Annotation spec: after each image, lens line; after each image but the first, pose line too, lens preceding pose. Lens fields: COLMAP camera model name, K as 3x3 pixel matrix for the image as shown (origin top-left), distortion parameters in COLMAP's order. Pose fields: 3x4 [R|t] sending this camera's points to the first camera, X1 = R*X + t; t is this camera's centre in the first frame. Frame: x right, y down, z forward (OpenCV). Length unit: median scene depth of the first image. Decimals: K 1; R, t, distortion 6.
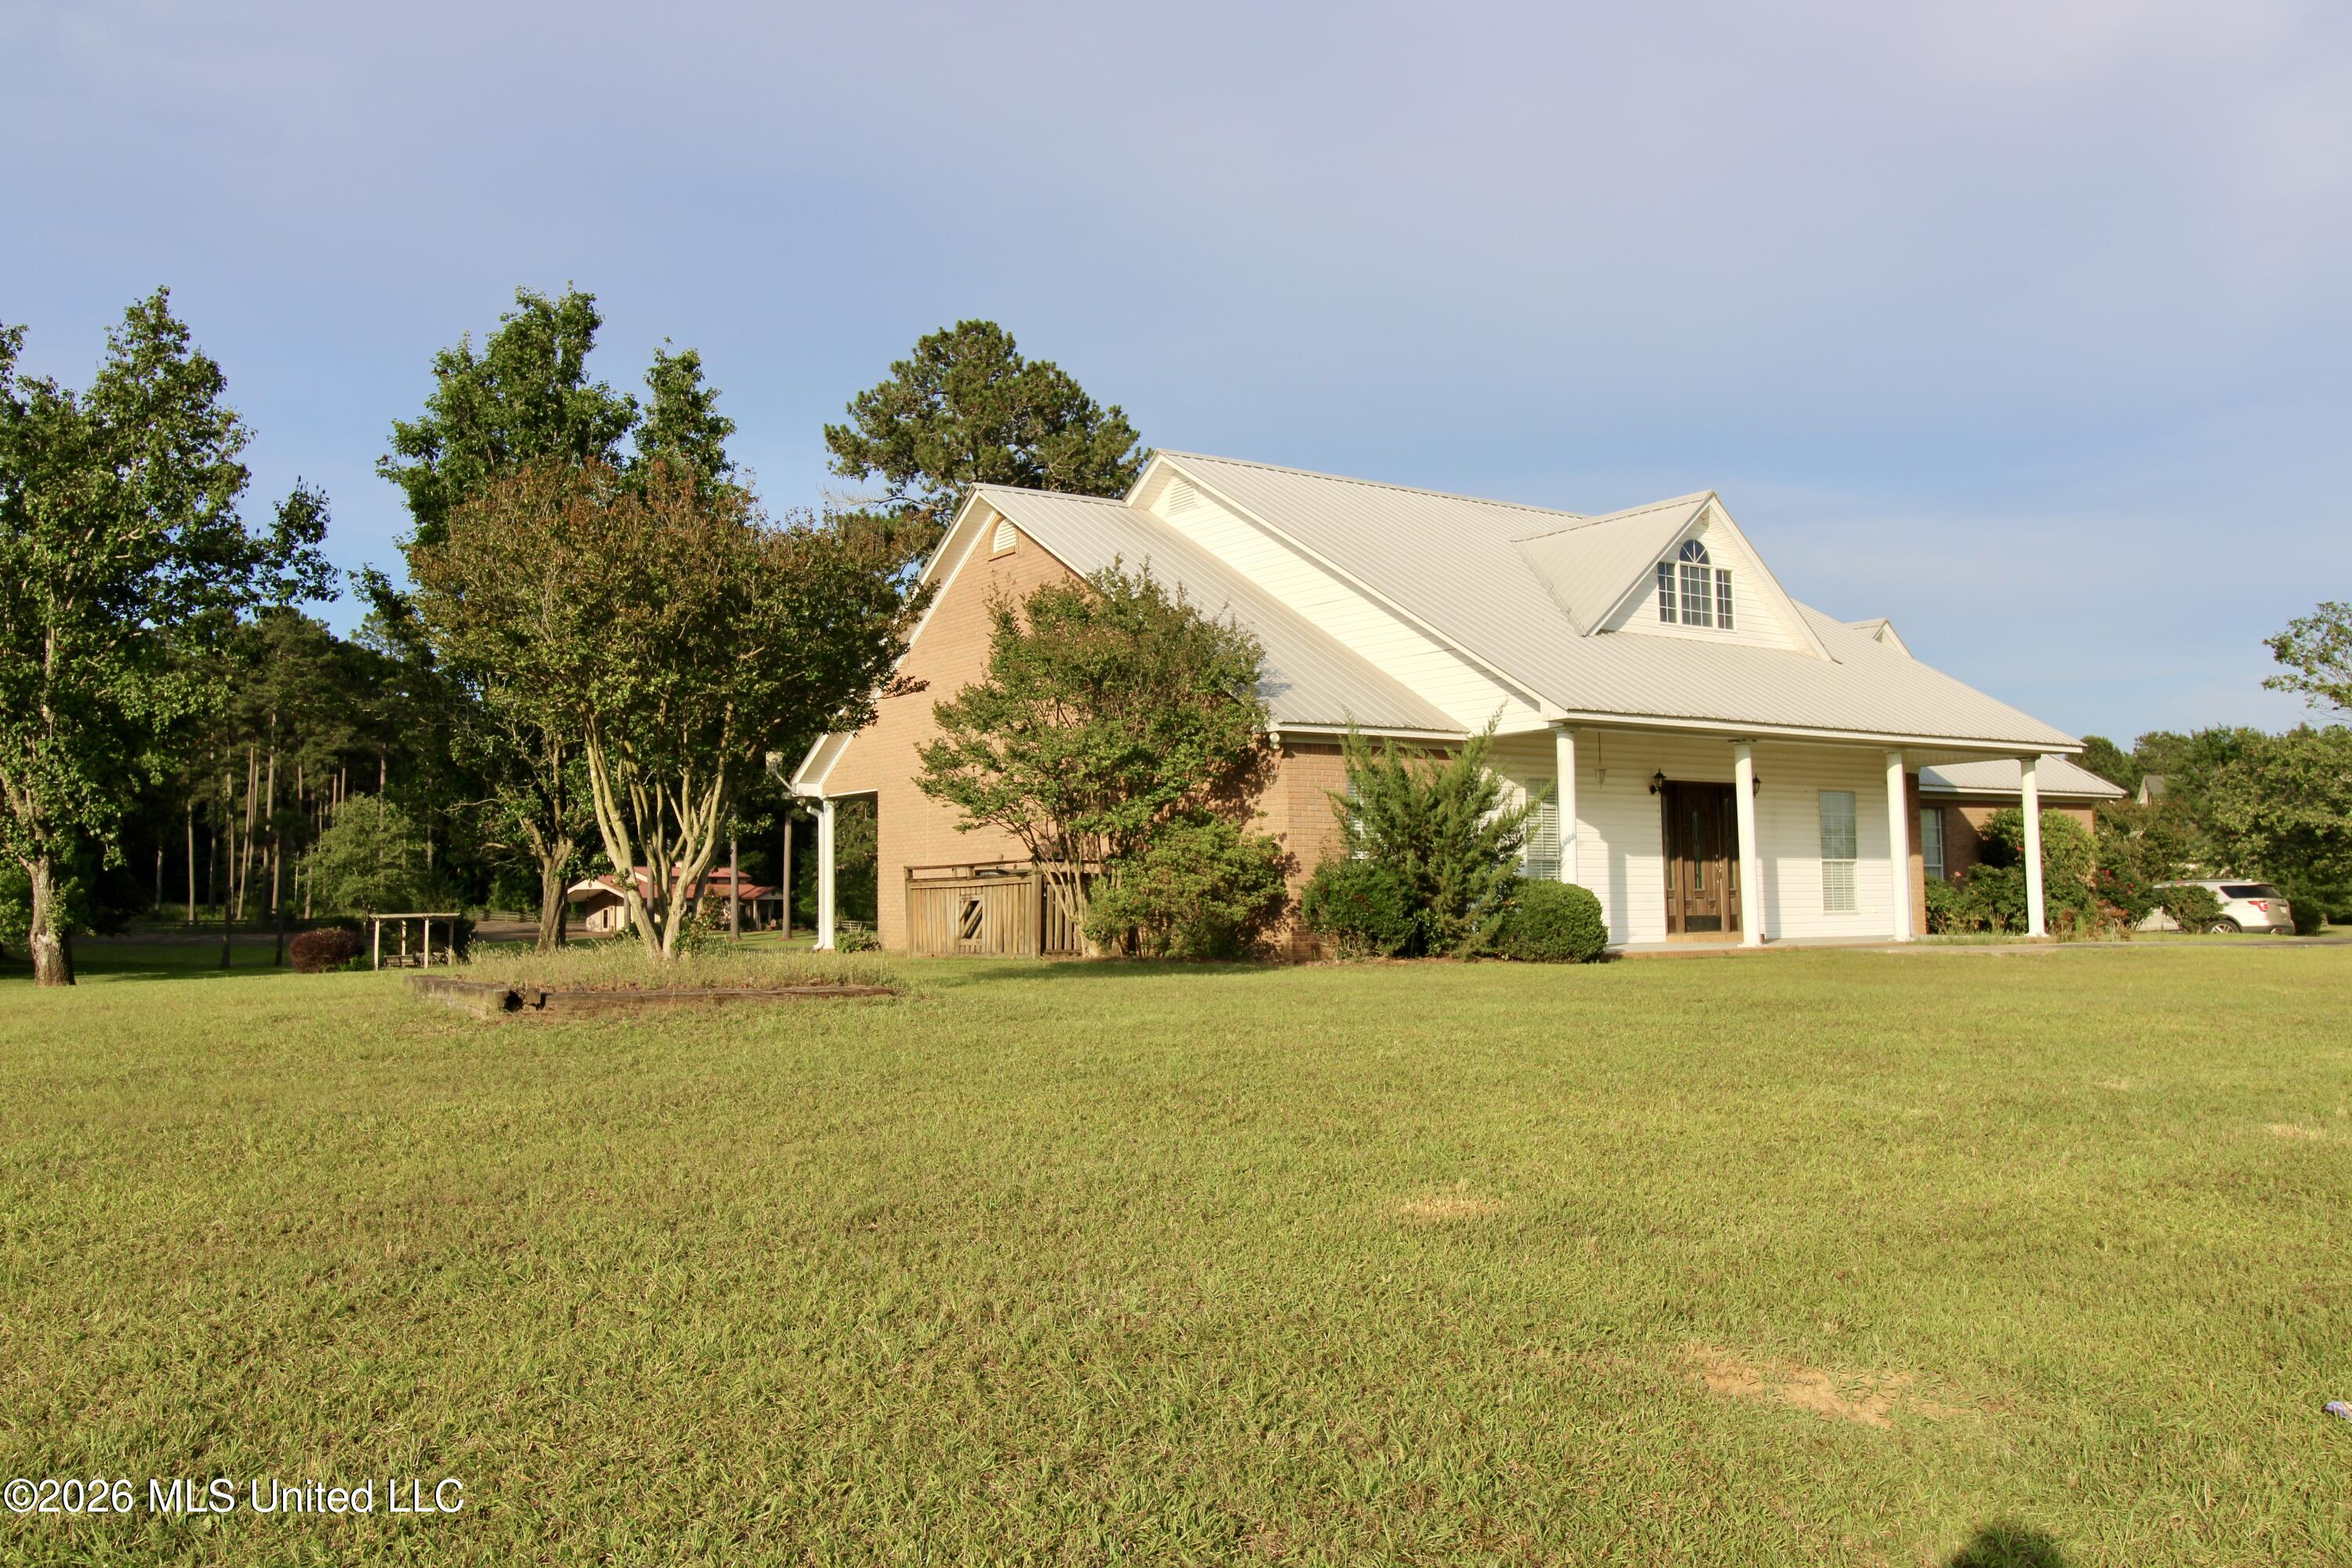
lens RADIAL K [[1859.1, 0, 1176.0], [0, 1859.1, 784.0], [0, 0, 1]] dist [-0.014288, -0.009425]
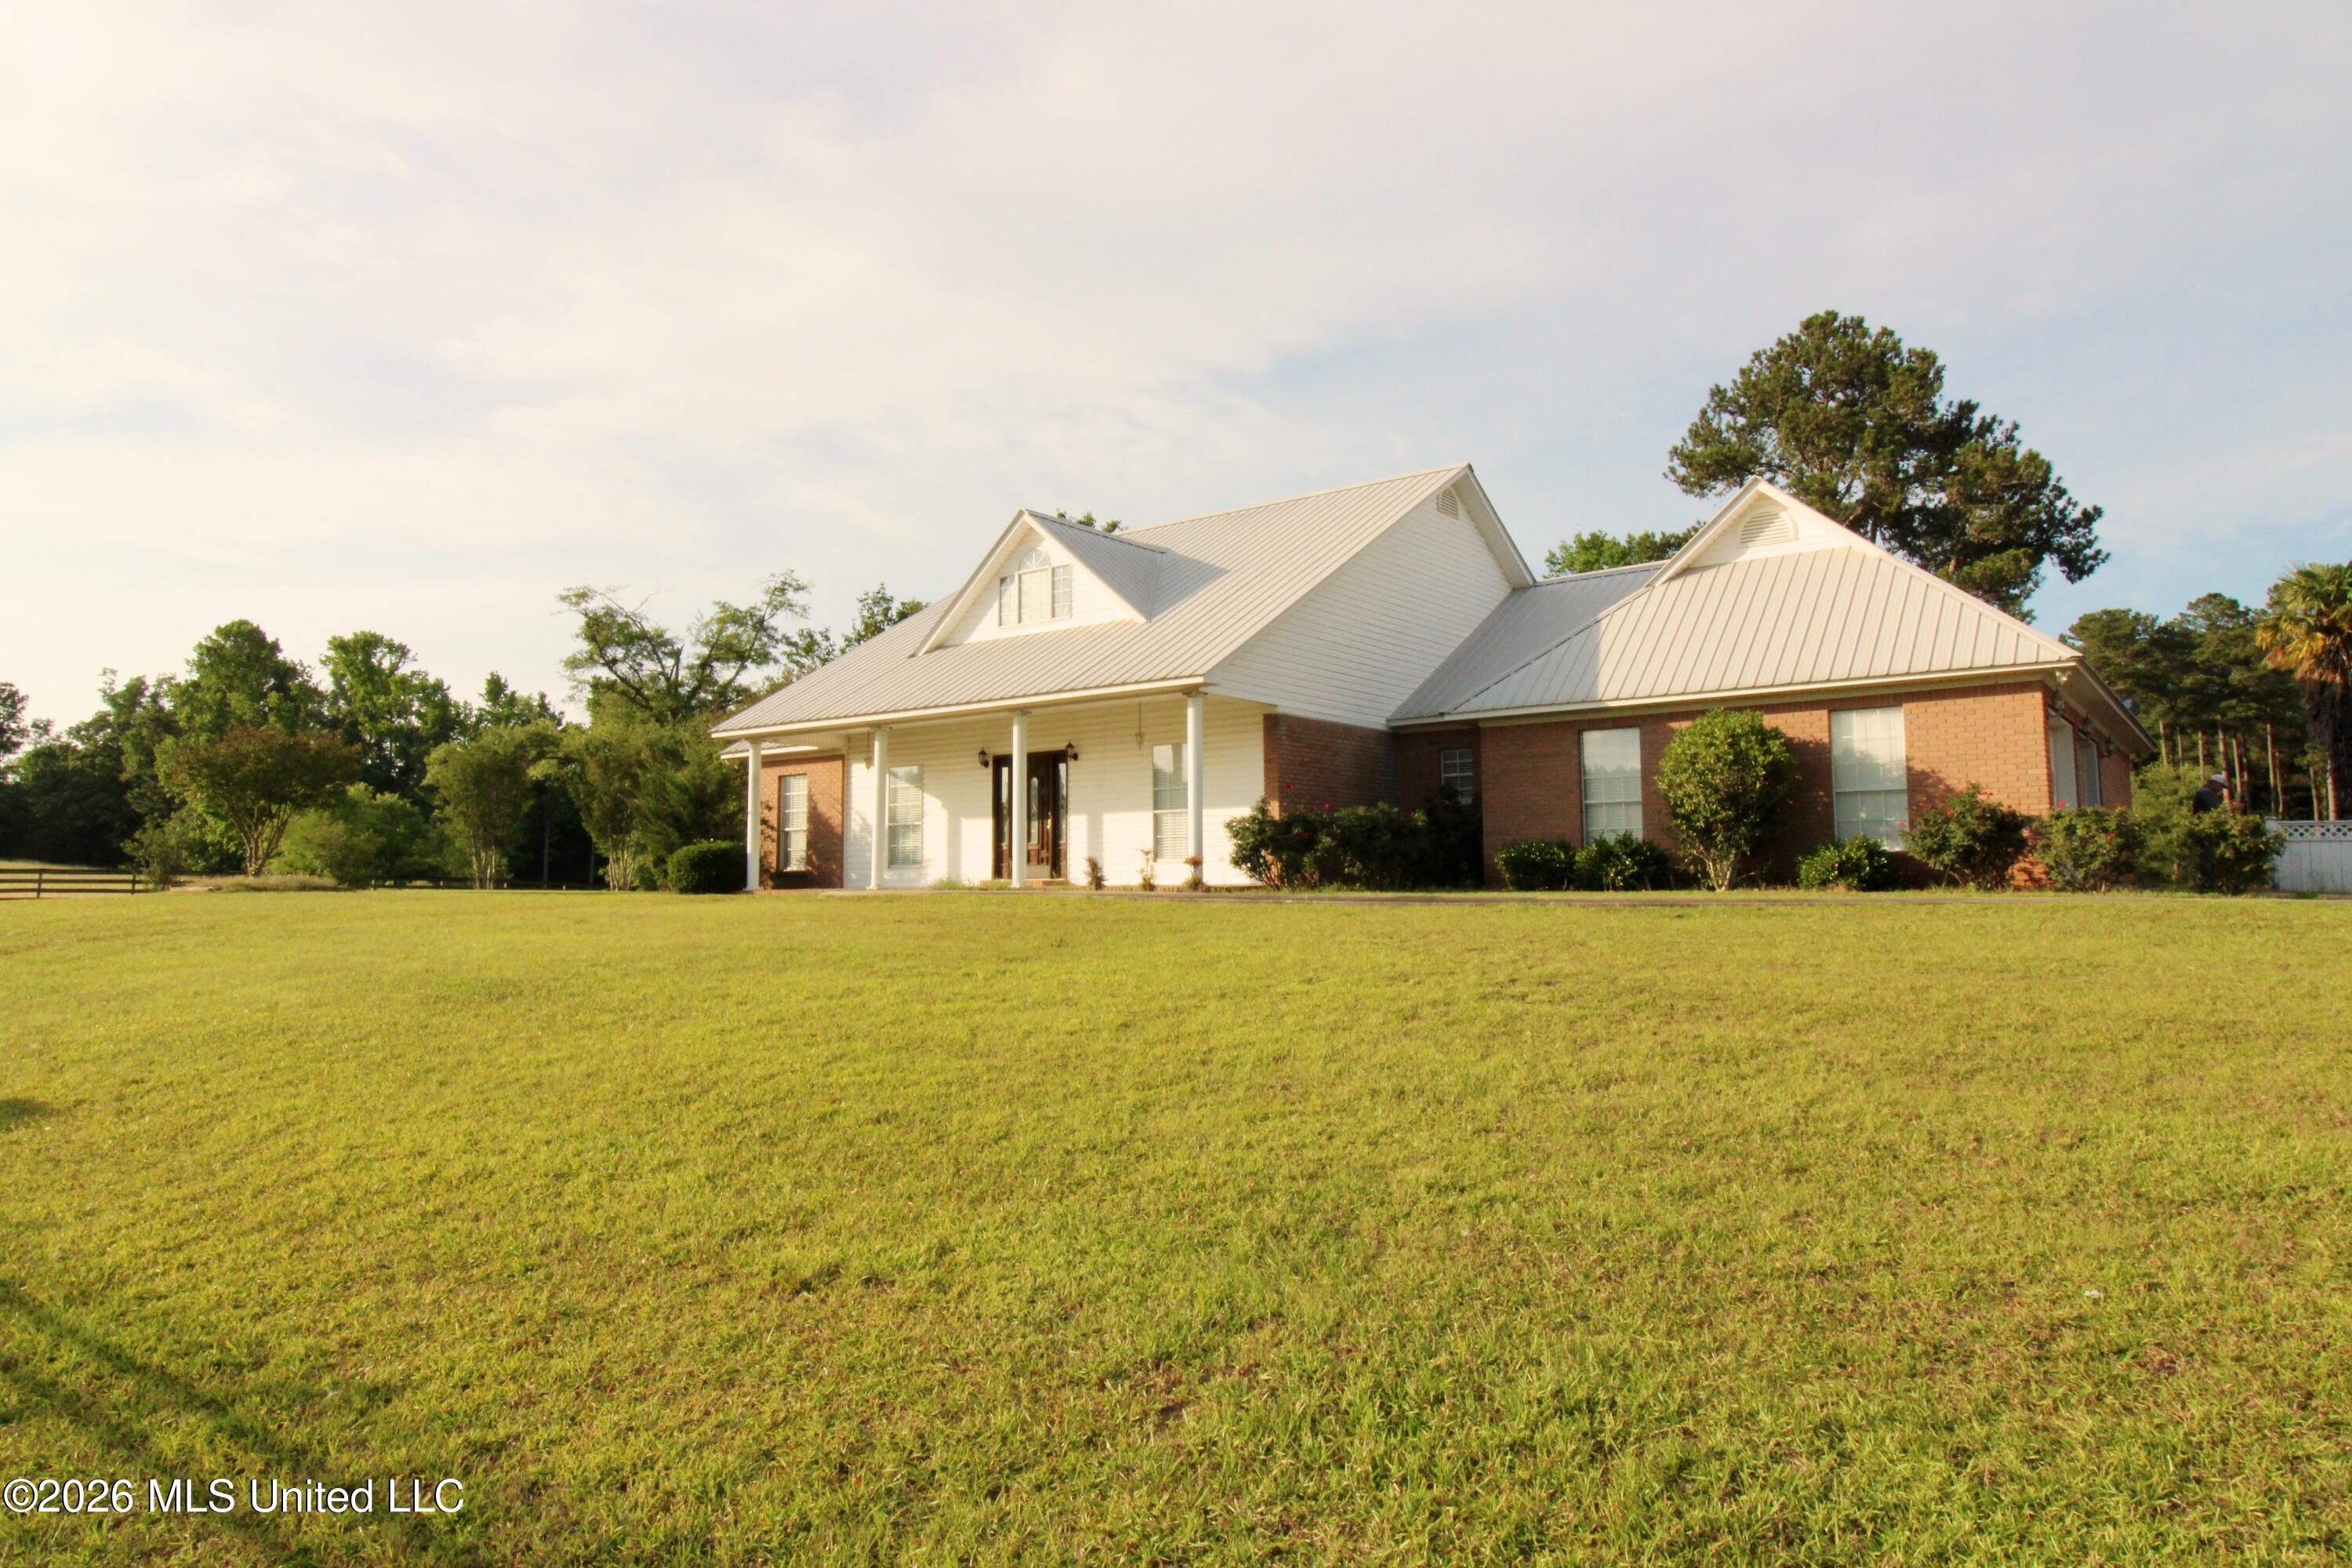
lens RADIAL K [[1498.8, 0, 1176.0], [0, 1498.8, 784.0], [0, 0, 1]] dist [0.000311, 0.000356]
pose [[0.325986, -0.060422, -0.943442, 1.197883], [0.069667, 0.996777, -0.039766, 0.062407], [0.942804, -0.052764, 0.329145, 0.758139]]
